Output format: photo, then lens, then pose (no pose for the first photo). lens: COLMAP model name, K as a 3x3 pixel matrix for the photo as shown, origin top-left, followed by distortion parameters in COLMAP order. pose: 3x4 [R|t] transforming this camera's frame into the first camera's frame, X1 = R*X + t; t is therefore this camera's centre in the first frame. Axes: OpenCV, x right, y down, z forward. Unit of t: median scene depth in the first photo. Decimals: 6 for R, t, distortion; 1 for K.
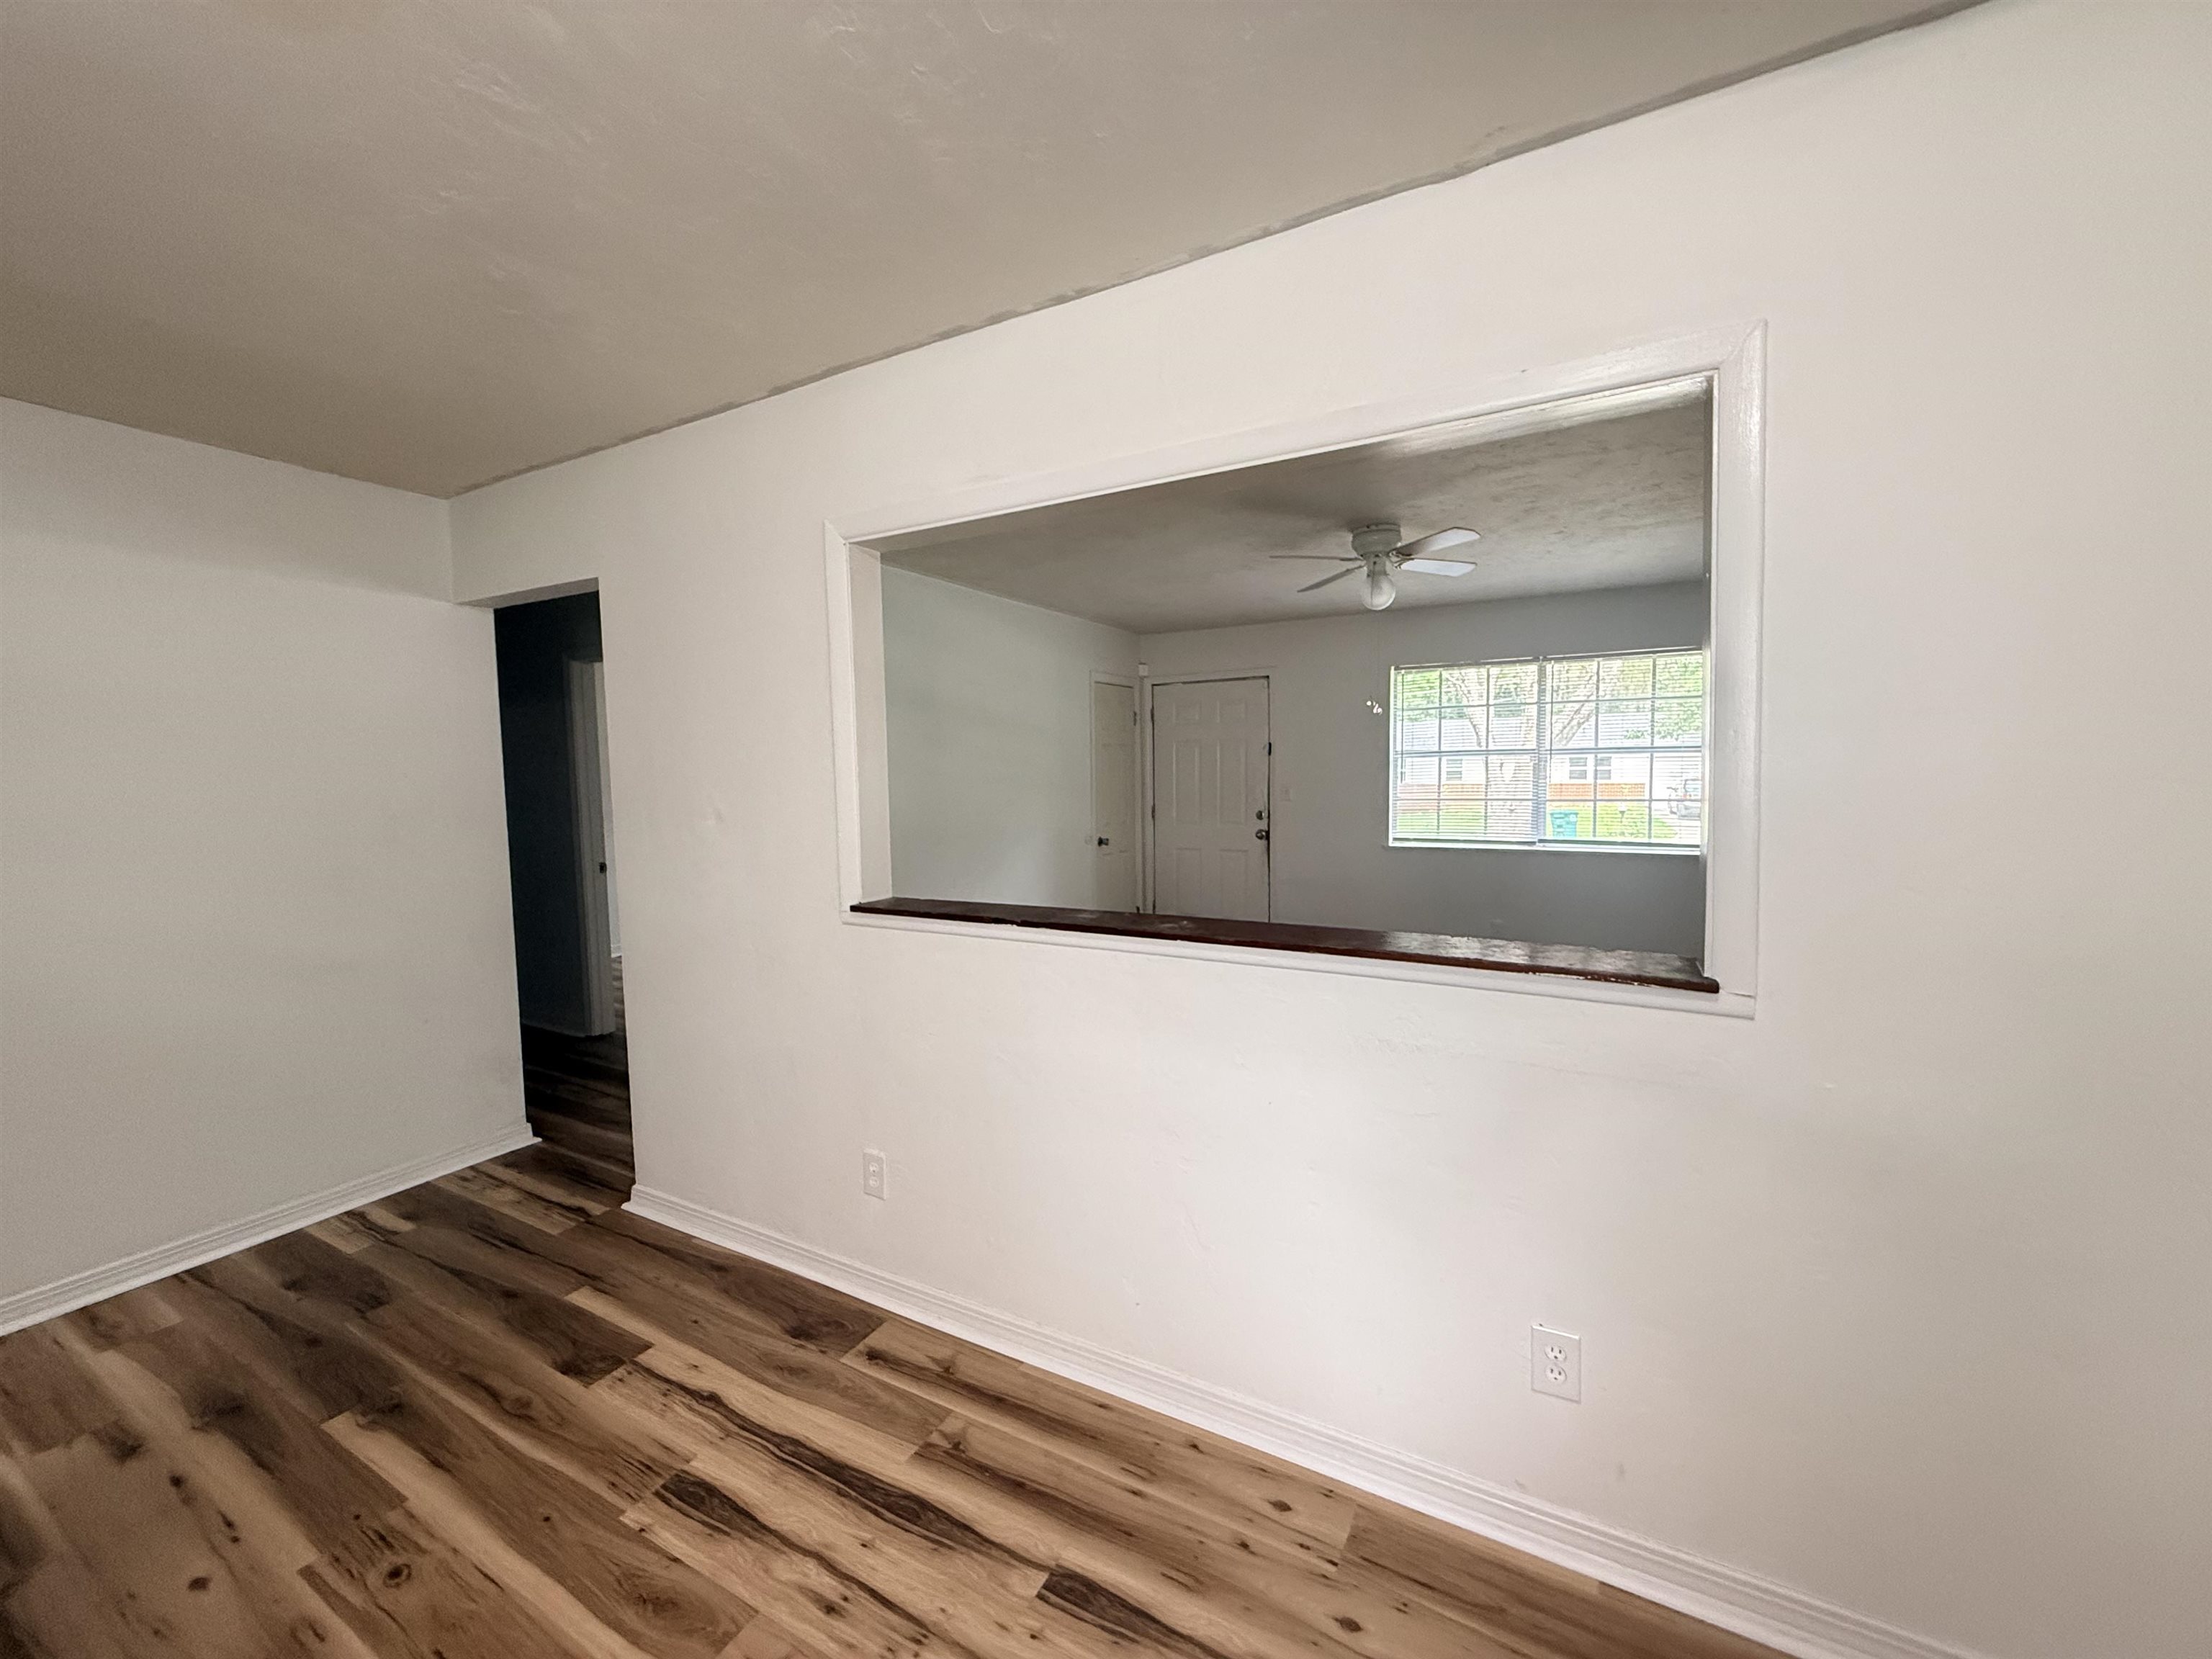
lens RADIAL K [[881.9, 0, 1102.7], [0, 881.9, 828.9], [0, 0, 1]] dist [0.000689, 0.000188]
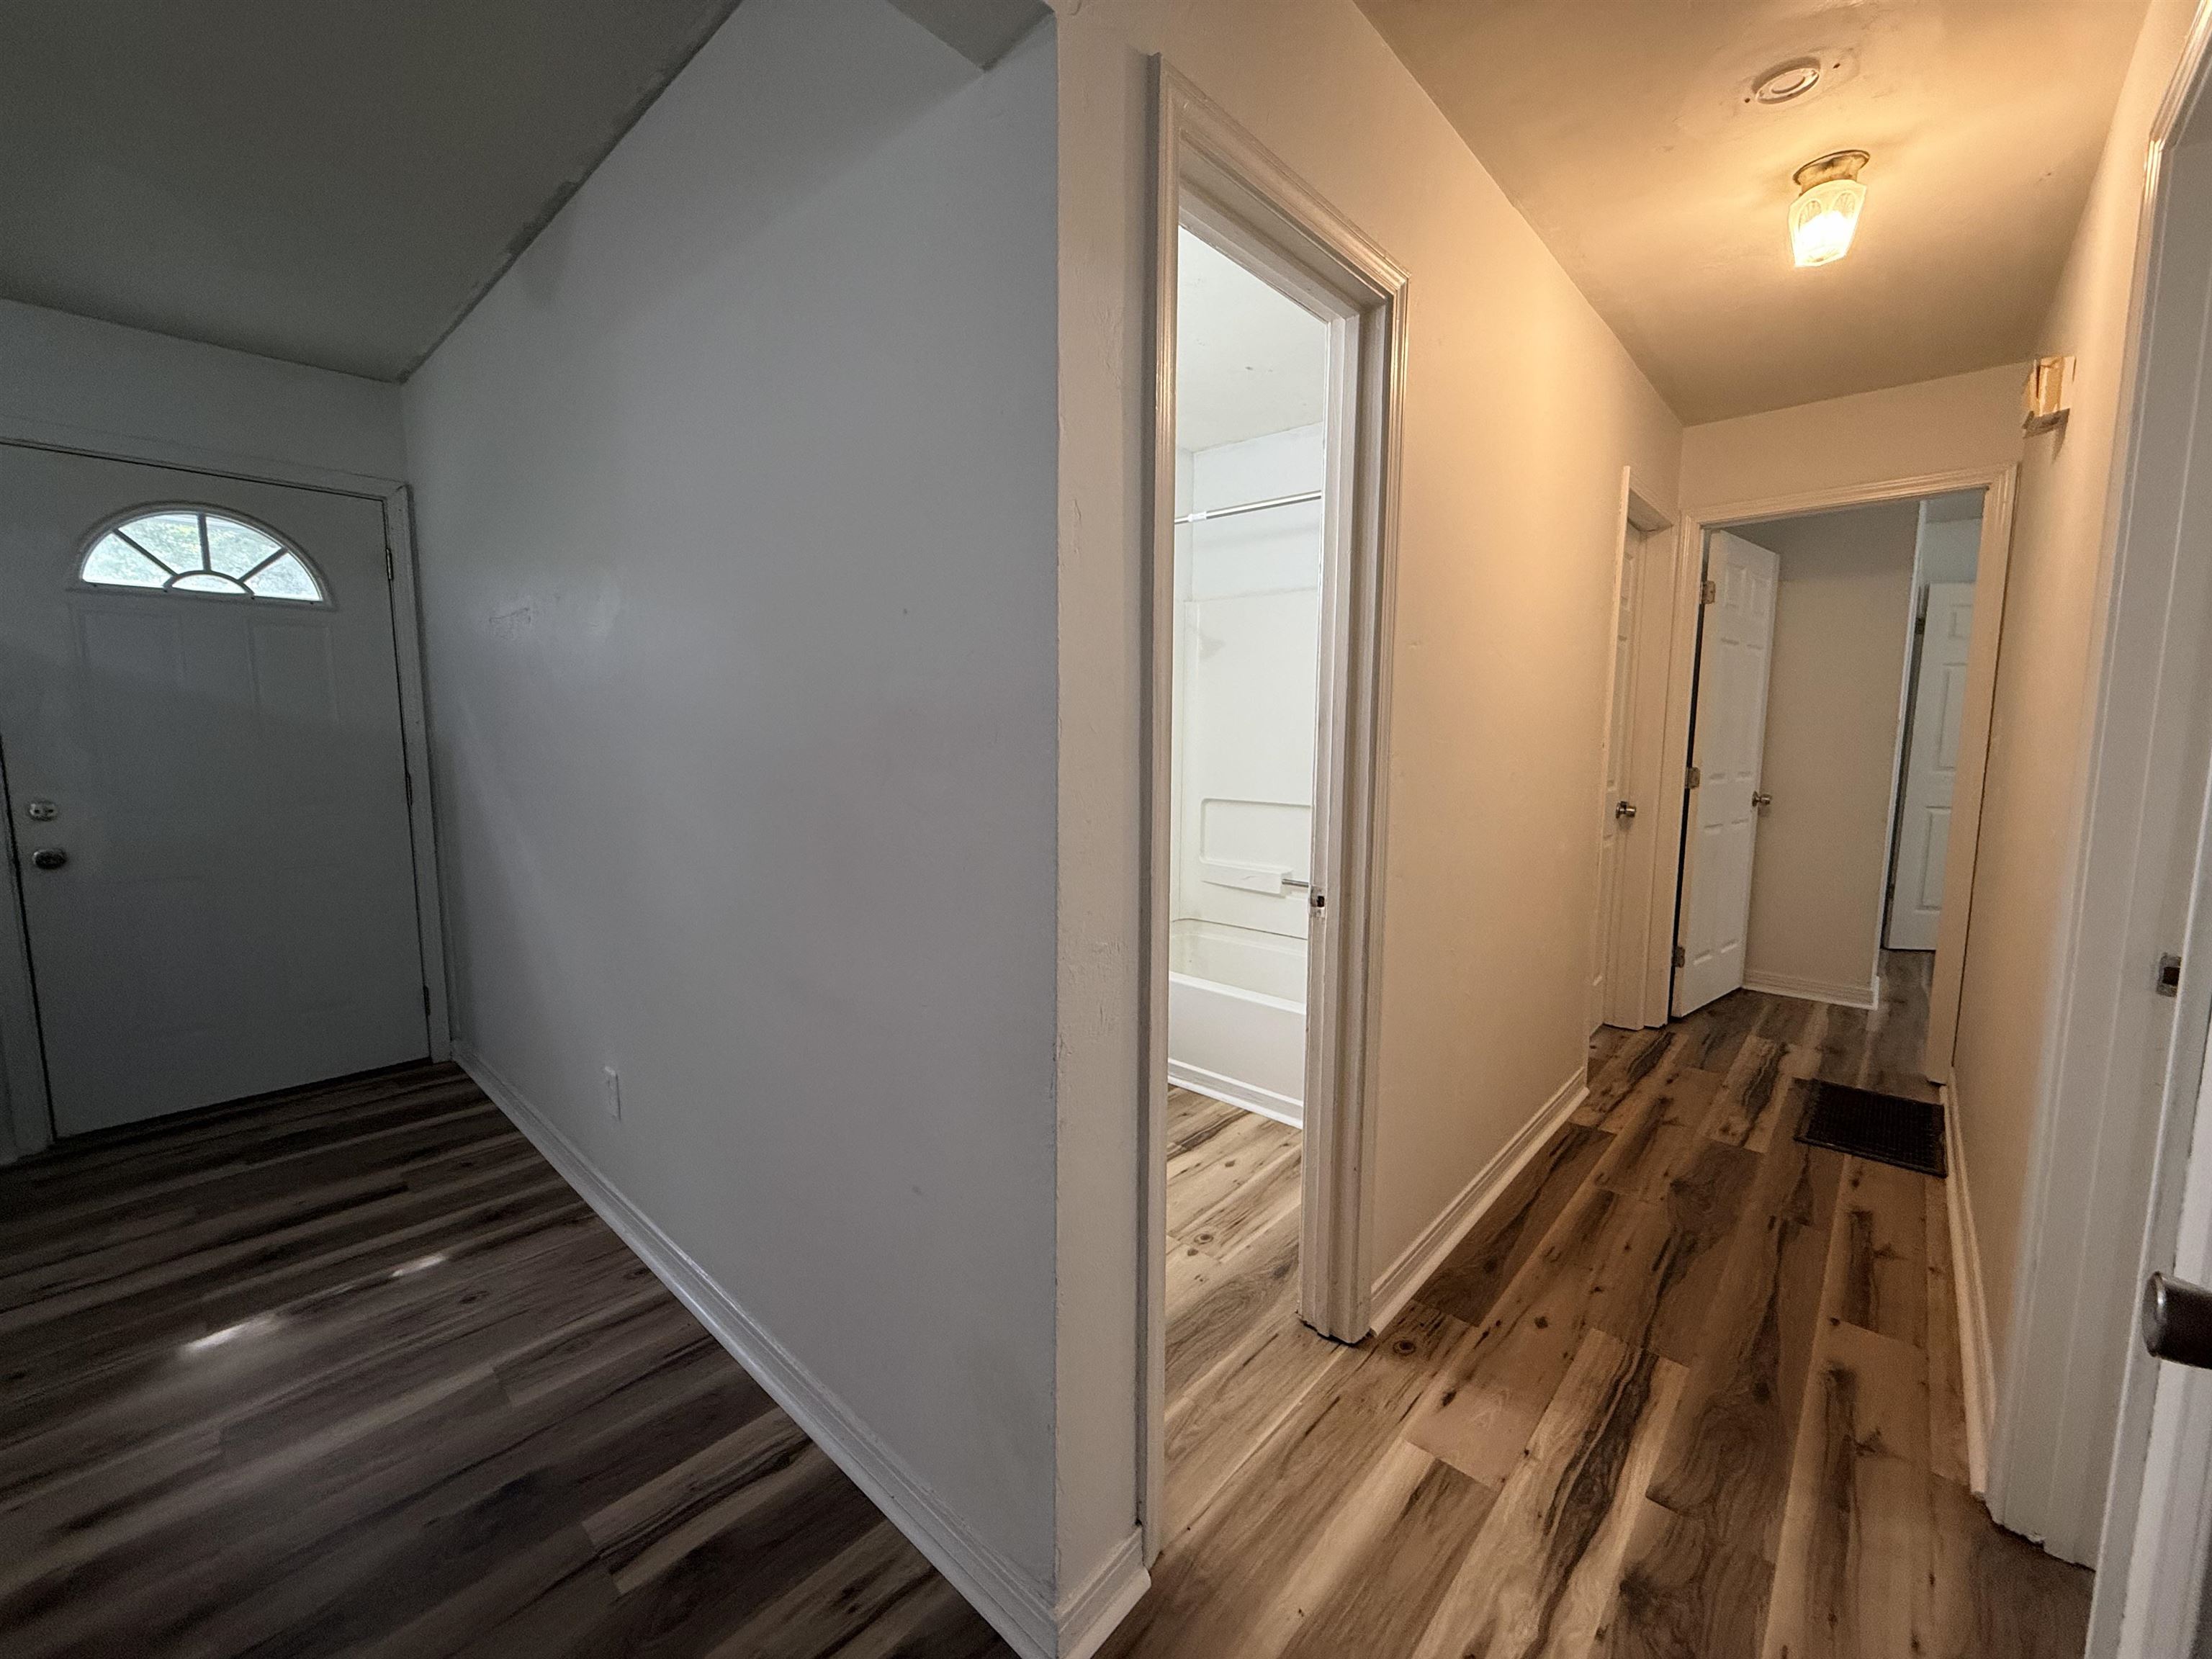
lens RADIAL K [[881.9, 0, 1101.3], [0, 881.9, 818.7], [0, 0, 1]] dist [0.000689, 0.000188]
pose [[-0.227656, 0.126824, -0.965447, -0.637336], [-0.057331, 0.988016, 0.143308, -0.045282], [0.972052, 0.087975, -0.217657, 1.896538]]
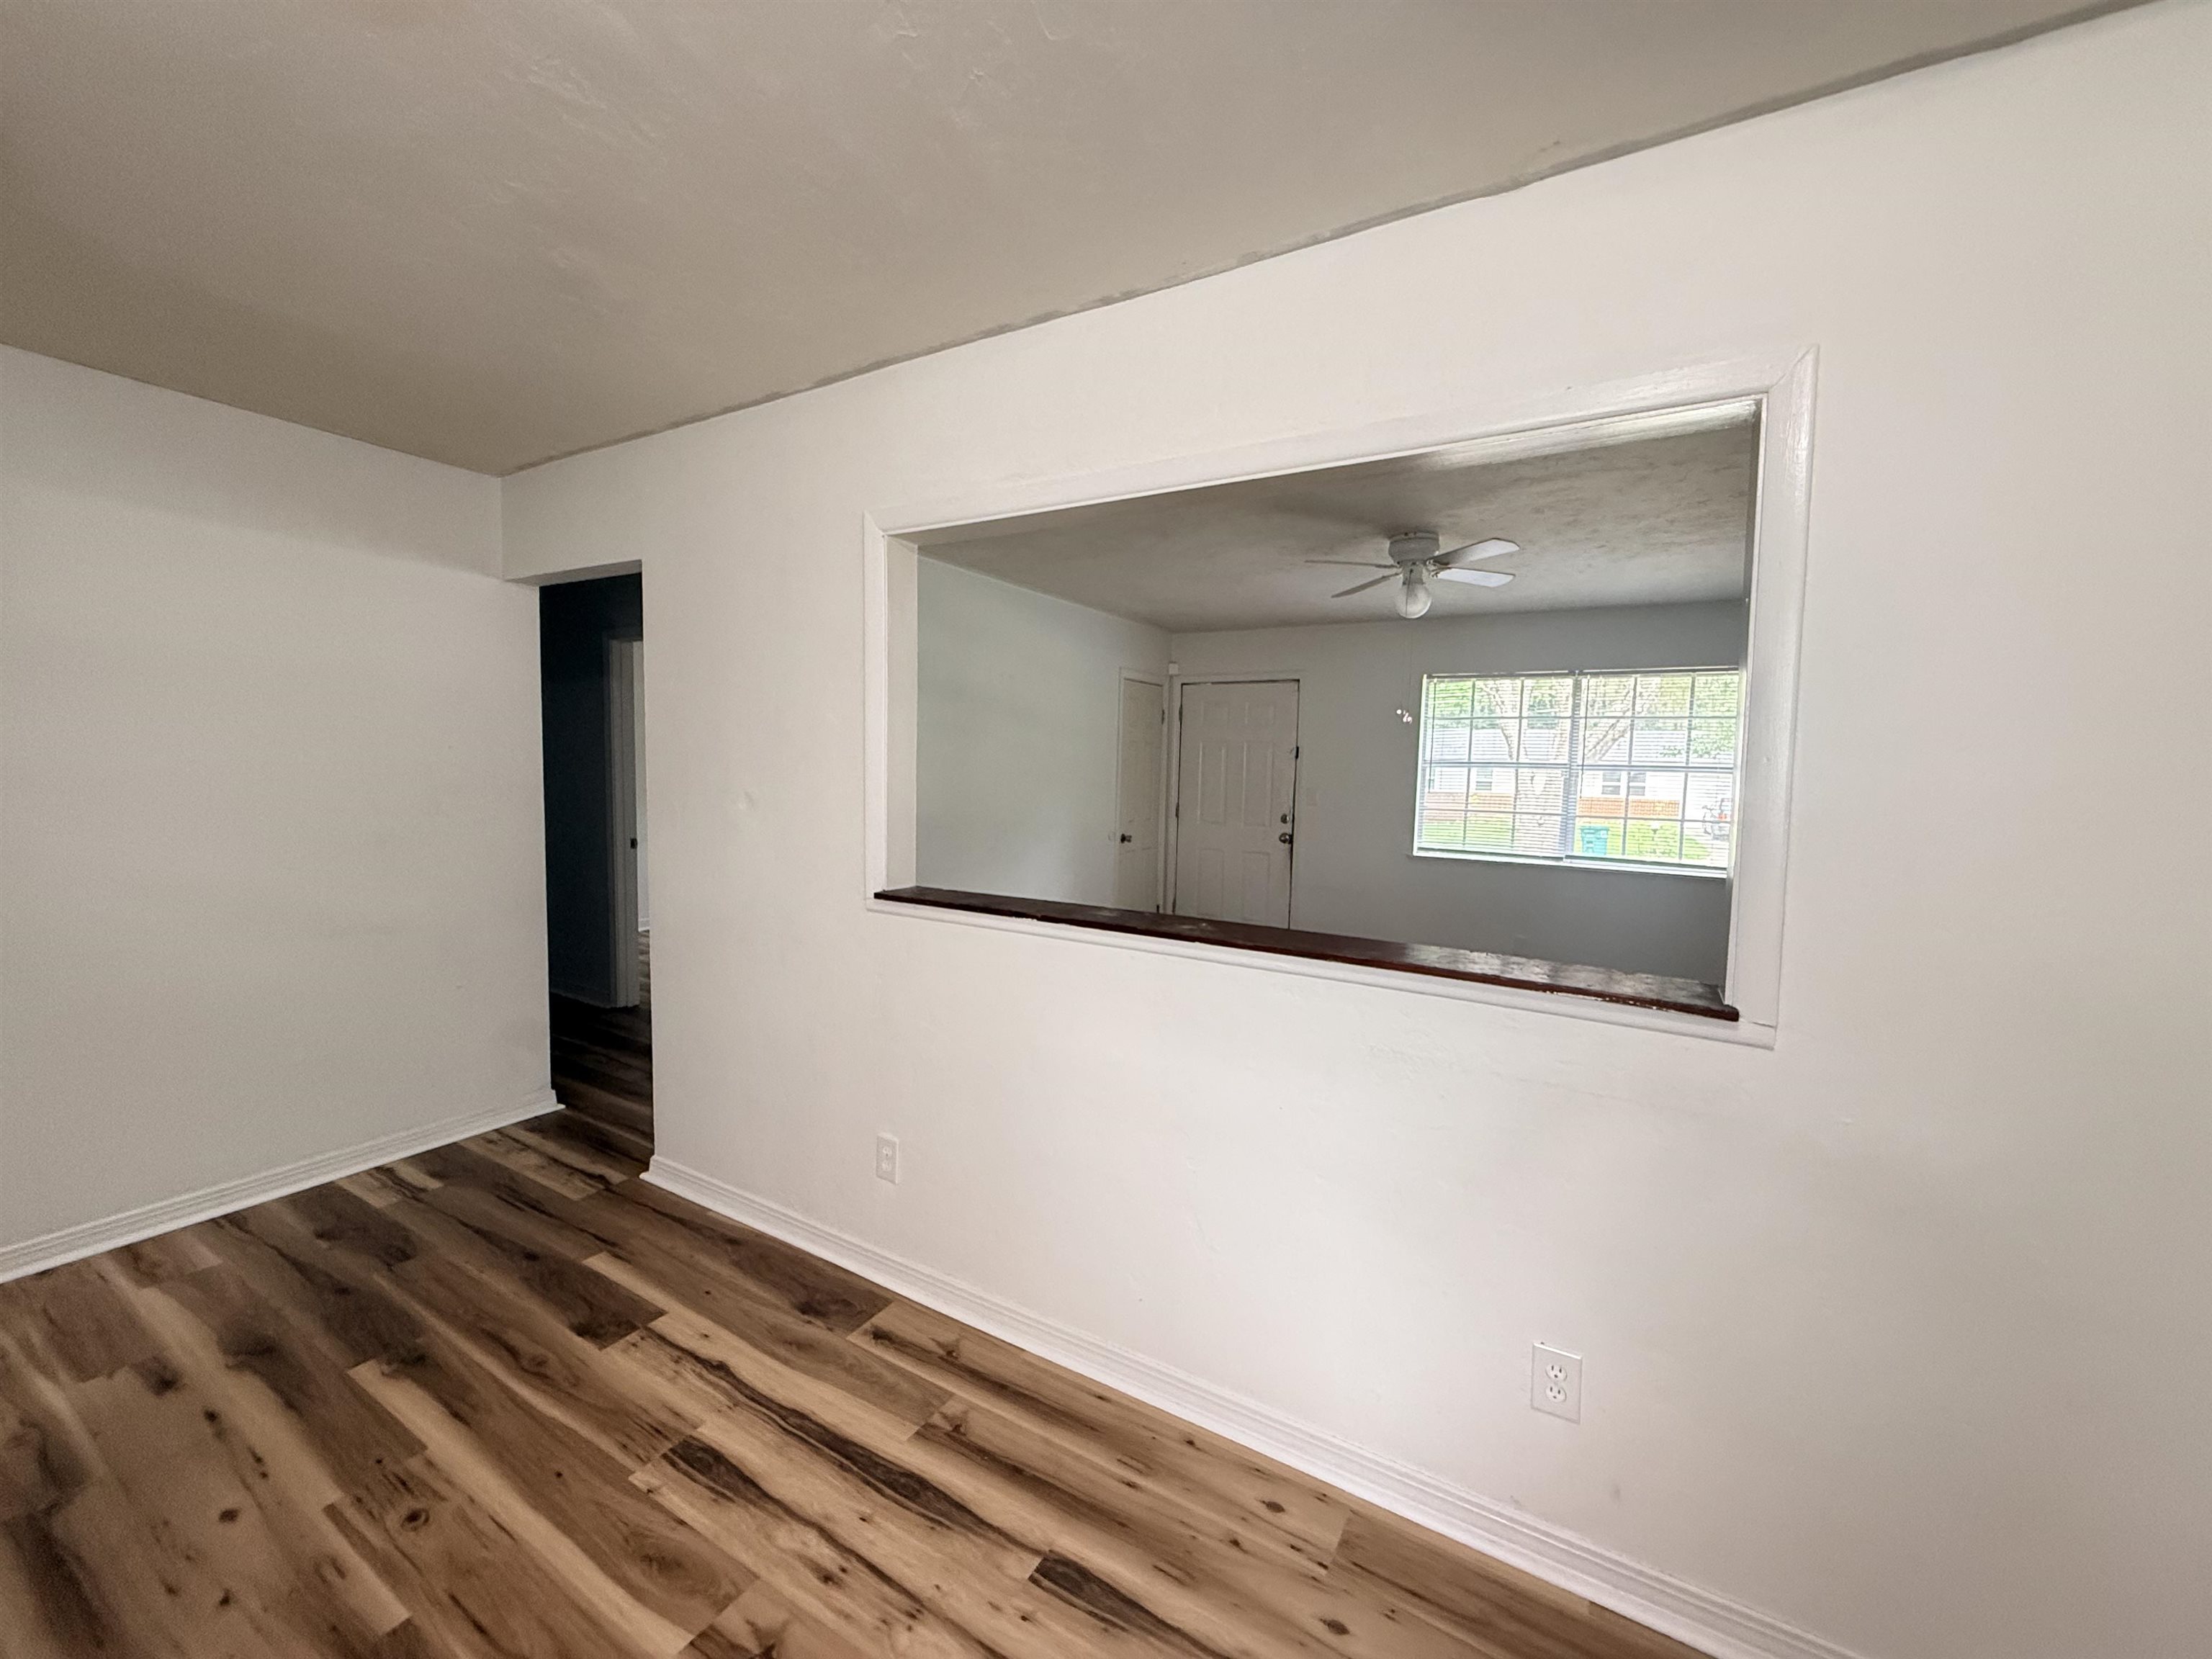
lens RADIAL K [[881.9, 0, 1103.4], [0, 881.9, 829.8], [0, 0, 1]] dist [0.000689, 0.000188]
pose [[0.998755, 0.042694, -0.025795, -0.000054], [-0.042509, 0.999067, 0.007643, -0.005402], [0.026097, -0.006537, 0.999638, -0.008523]]
